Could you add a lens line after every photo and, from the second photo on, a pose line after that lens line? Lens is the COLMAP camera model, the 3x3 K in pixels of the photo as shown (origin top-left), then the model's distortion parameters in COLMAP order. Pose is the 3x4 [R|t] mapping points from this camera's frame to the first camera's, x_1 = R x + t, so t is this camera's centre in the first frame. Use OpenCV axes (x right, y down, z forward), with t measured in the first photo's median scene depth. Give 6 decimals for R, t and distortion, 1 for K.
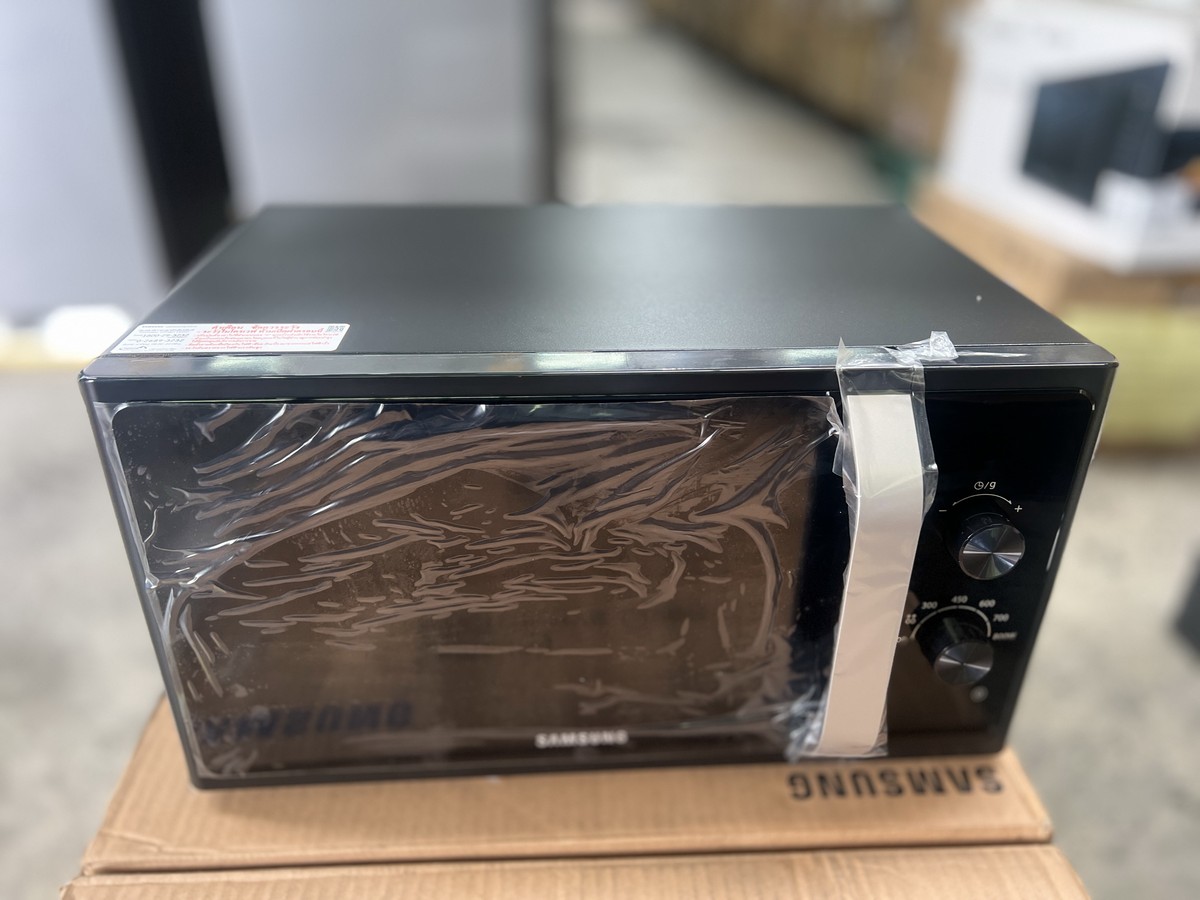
lens RADIAL K [[910.4, 0, 610.5], [0, 910.4, 432.9], [0, 0, 1]] dist [0.007777, -0.004729]
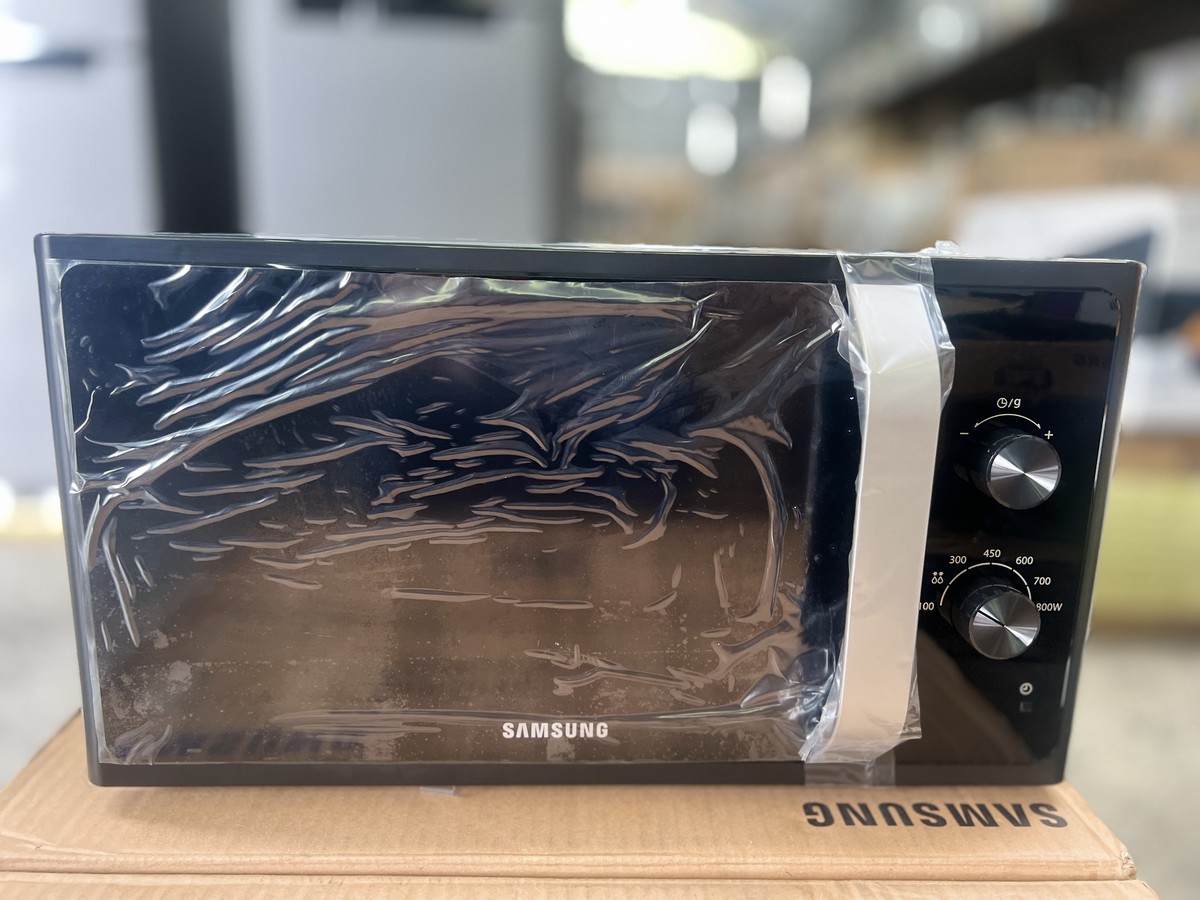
lens RADIAL K [[905.8, 0, 600.0], [0, 905.8, 450.0], [0, 0, 1]] dist [0.023809, -0.037337]
pose [[0.999623, 0.017515, -0.021148, 0.024384], [-0.022482, 0.964234, -0.264098, 0.324973], [0.015766, 0.264474, 0.964264, 0.129224]]
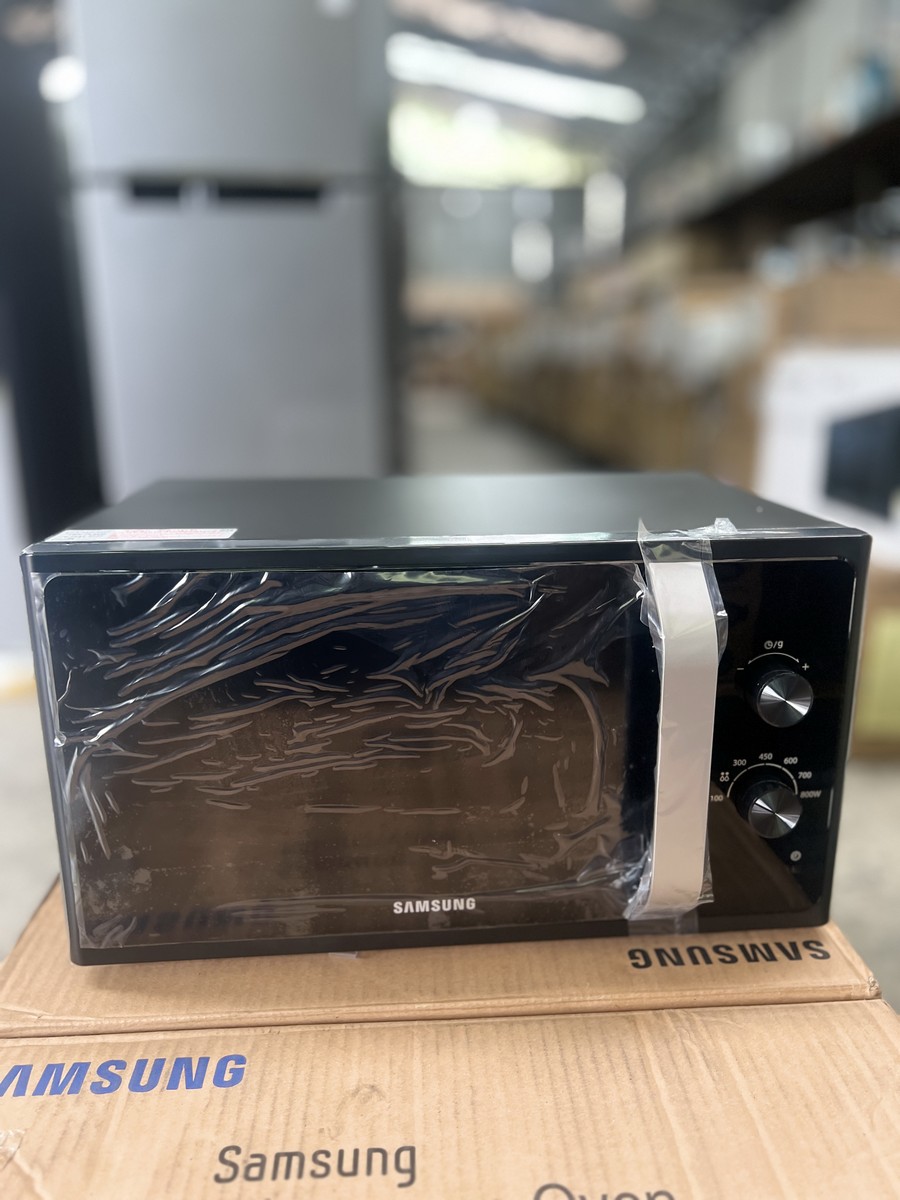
lens RADIAL K [[913.5, 0, 454.6], [0, 913.5, 593.1], [0, 0, 1]] dist [0.002879, -0.004257]
pose [[0.999772, -0.020897, 0.004348, -0.004810], [0.021338, 0.973196, -0.228984, 0.236535], [0.000553, 0.229025, 0.973420, -0.153443]]
